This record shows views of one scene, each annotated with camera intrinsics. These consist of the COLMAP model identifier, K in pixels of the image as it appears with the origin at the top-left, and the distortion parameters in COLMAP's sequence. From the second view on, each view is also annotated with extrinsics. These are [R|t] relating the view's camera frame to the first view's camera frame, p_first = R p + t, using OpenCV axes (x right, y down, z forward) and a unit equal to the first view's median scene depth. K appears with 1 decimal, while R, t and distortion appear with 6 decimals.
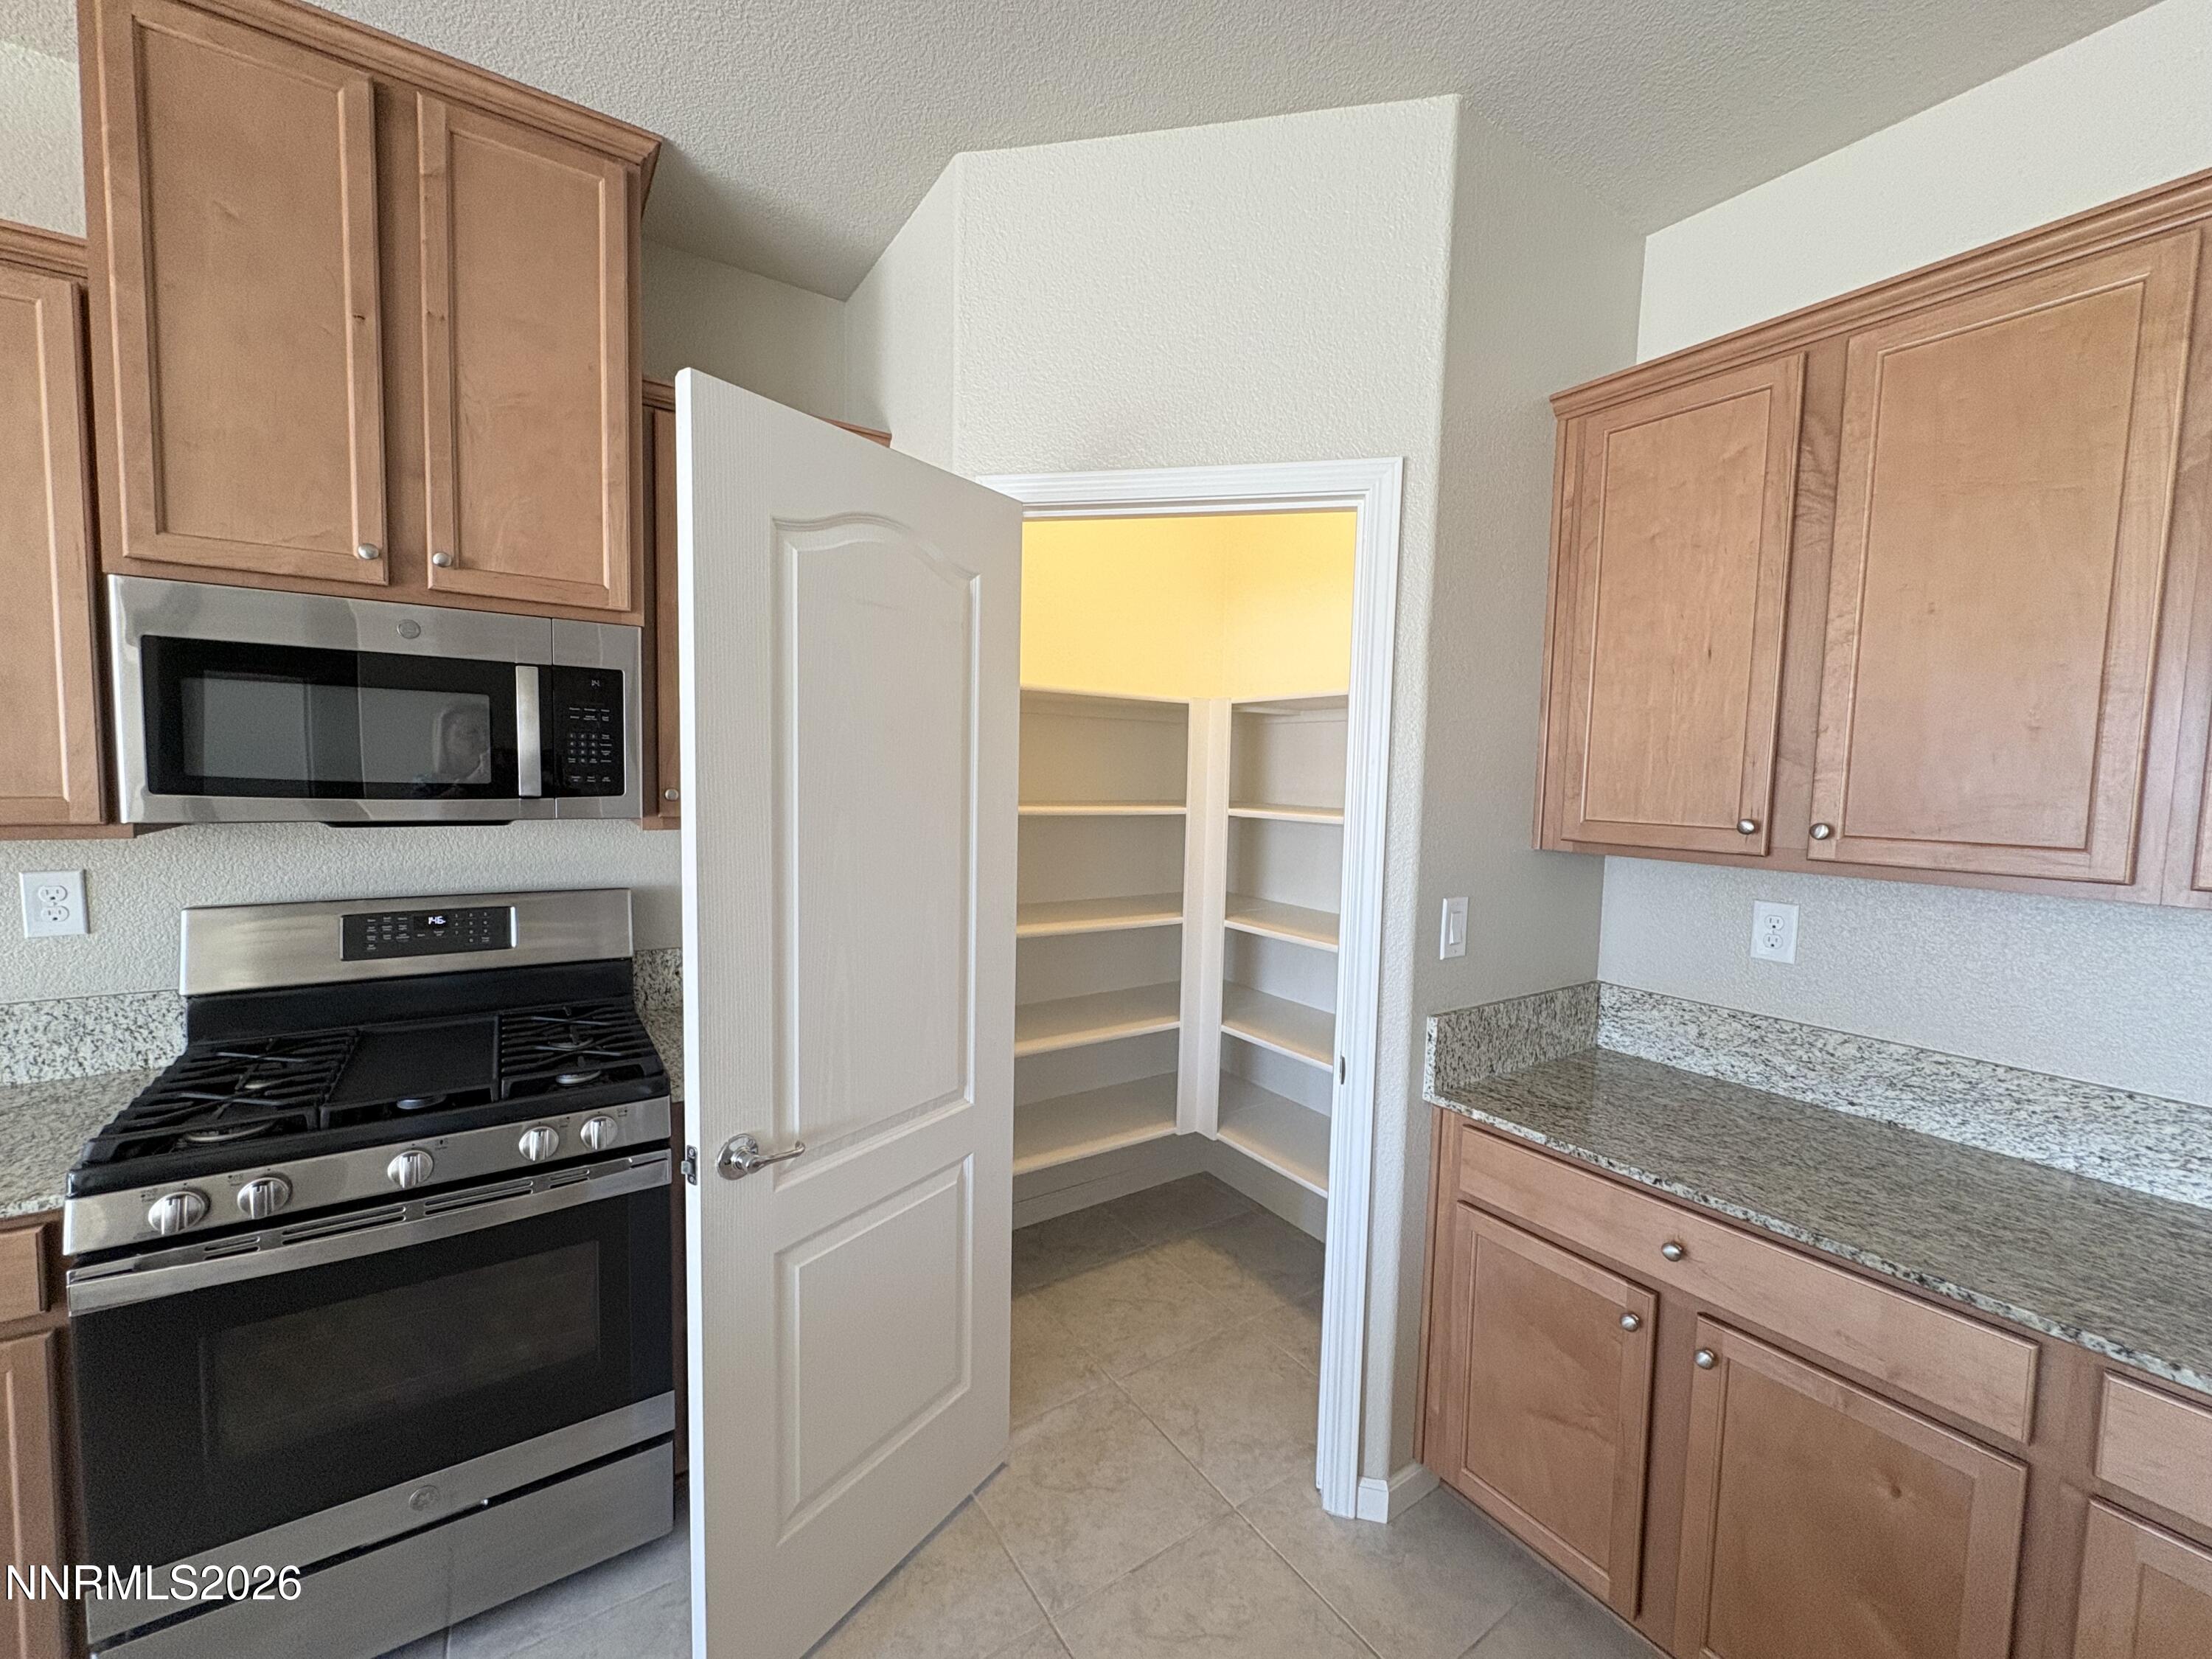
lens RADIAL K [[882.4, 0, 1106.1], [0, 882.4, 831.4], [0, 0, 1]] dist [0.001863, 0.001303]
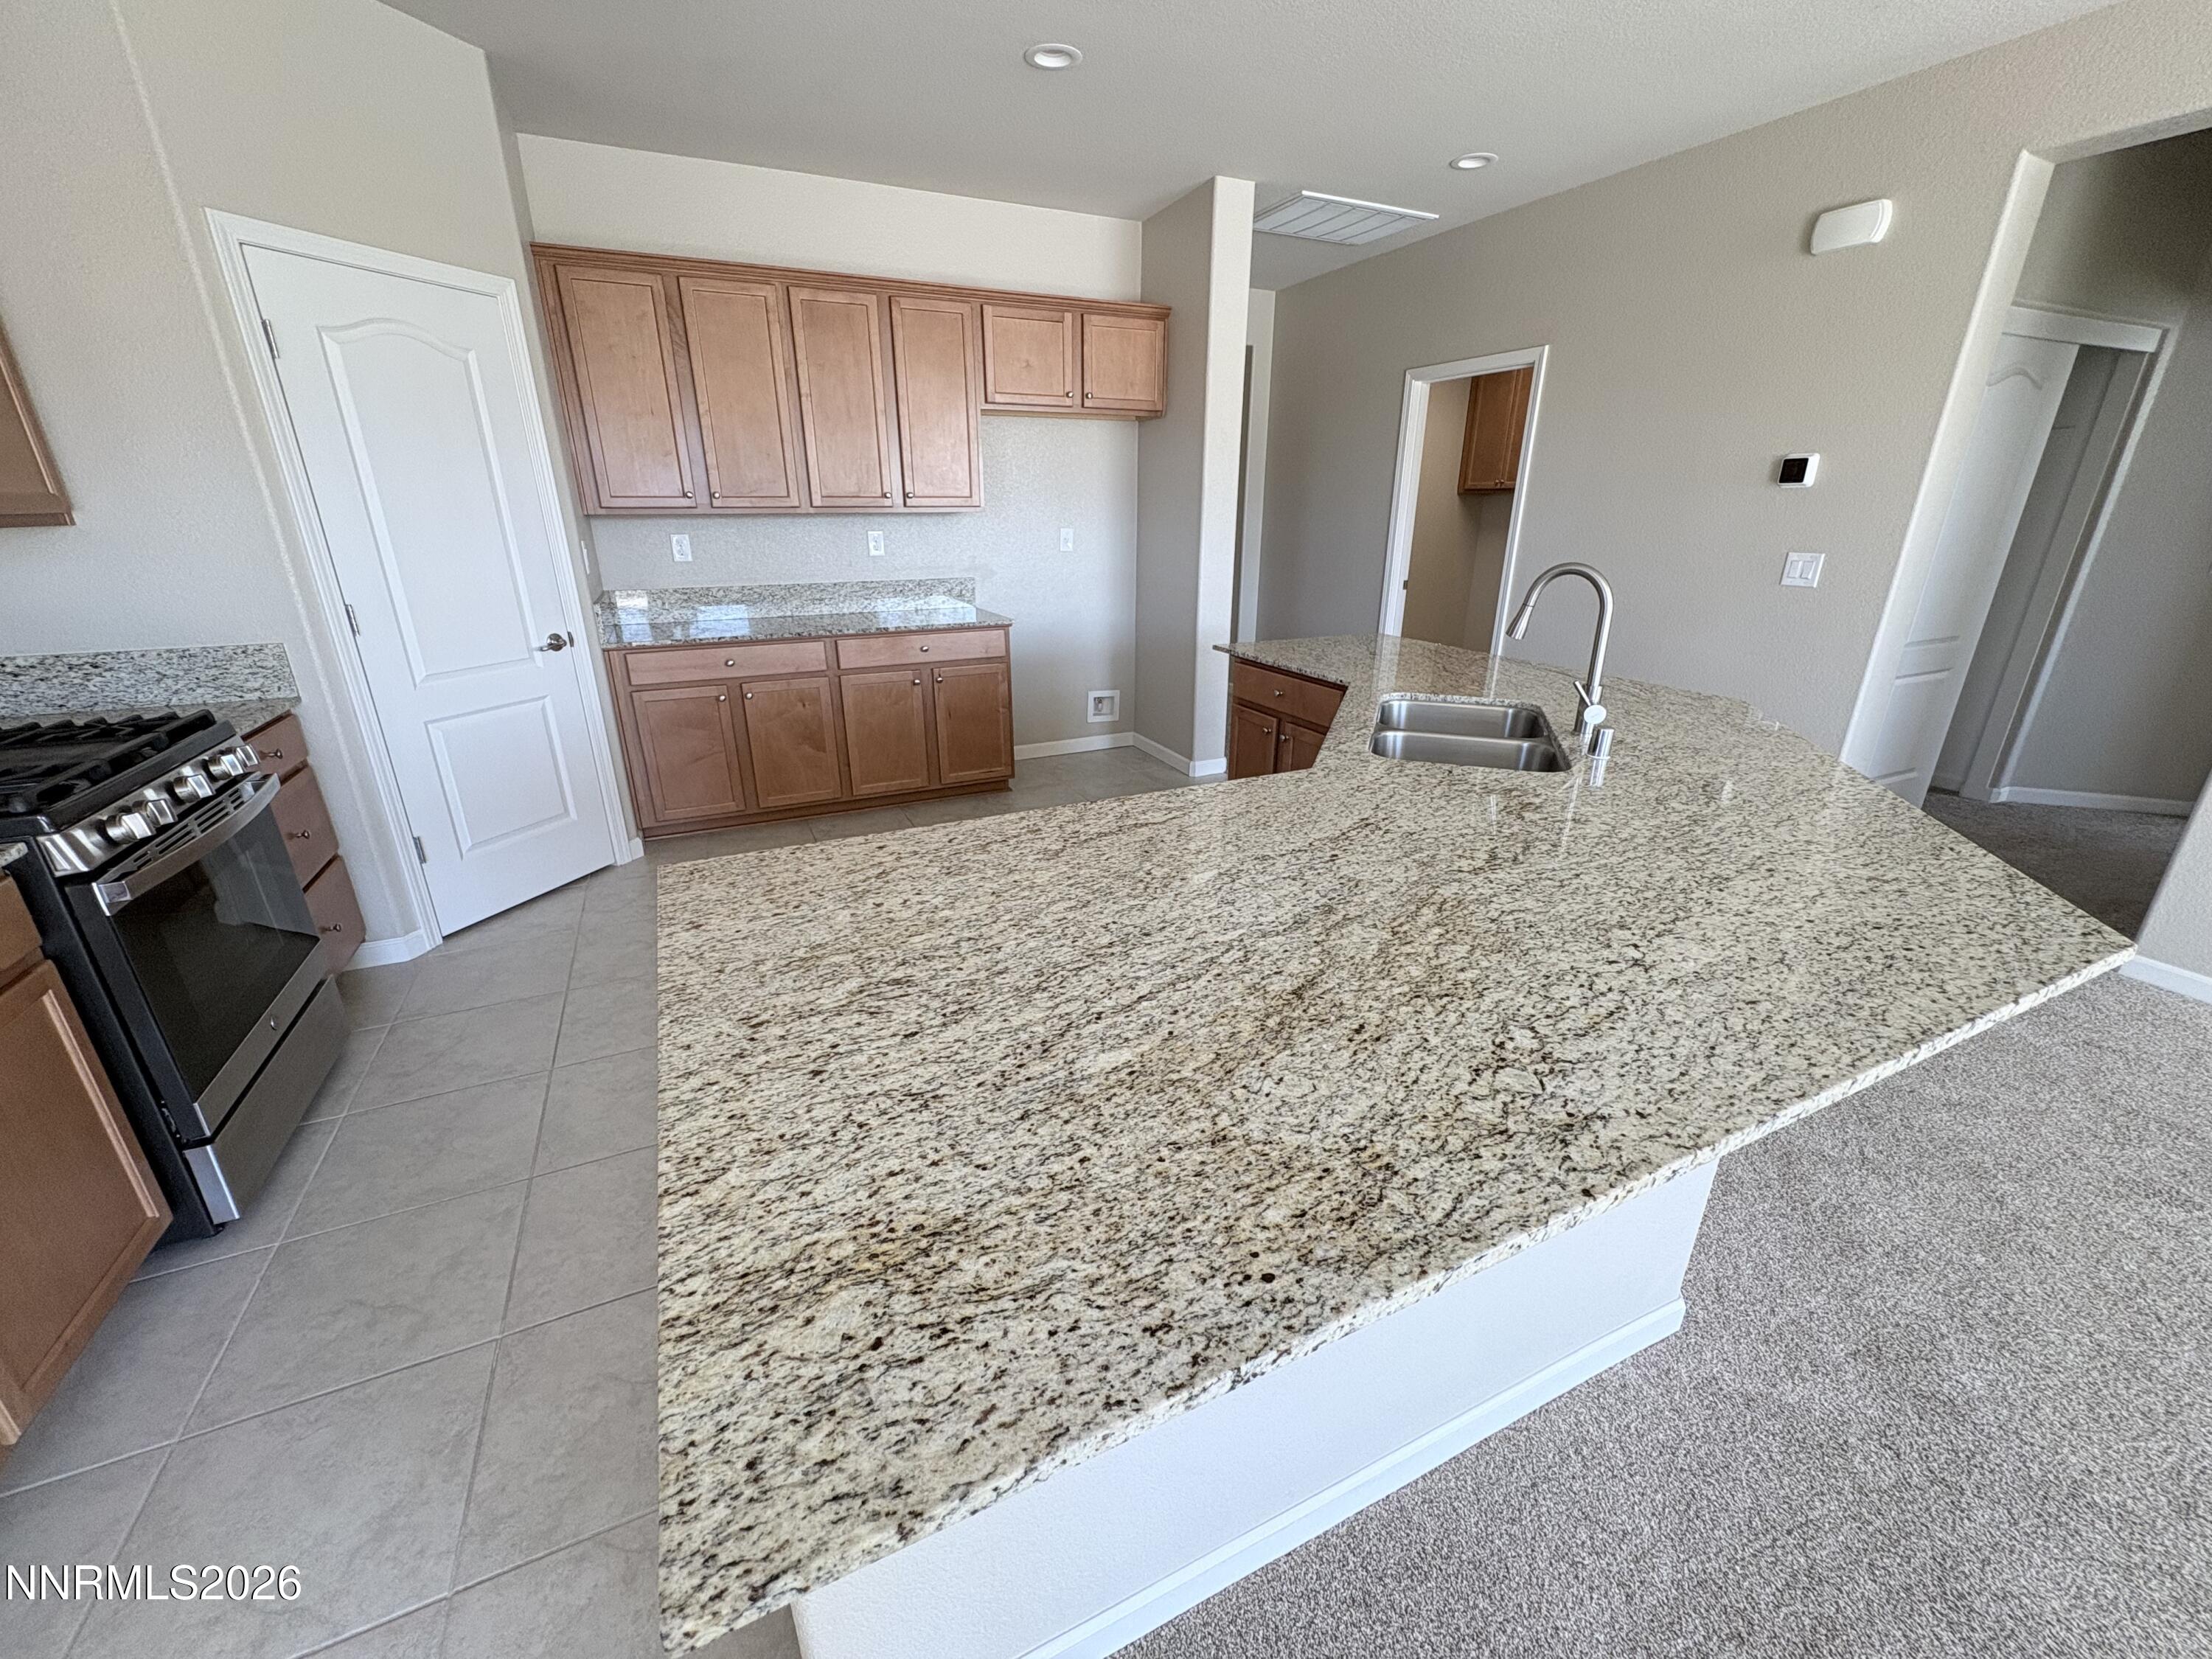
lens RADIAL K [[882.4, 0, 1105.5], [0, 882.4, 834.7], [0, 0, 1]] dist [0.001863, 0.001303]
pose [[0.155934, -0.370547, 0.915631, -1.737465], [0.074974, 0.928736, 0.363083, 0.070811], [-0.984918, 0.012032, 0.172603, -0.544747]]
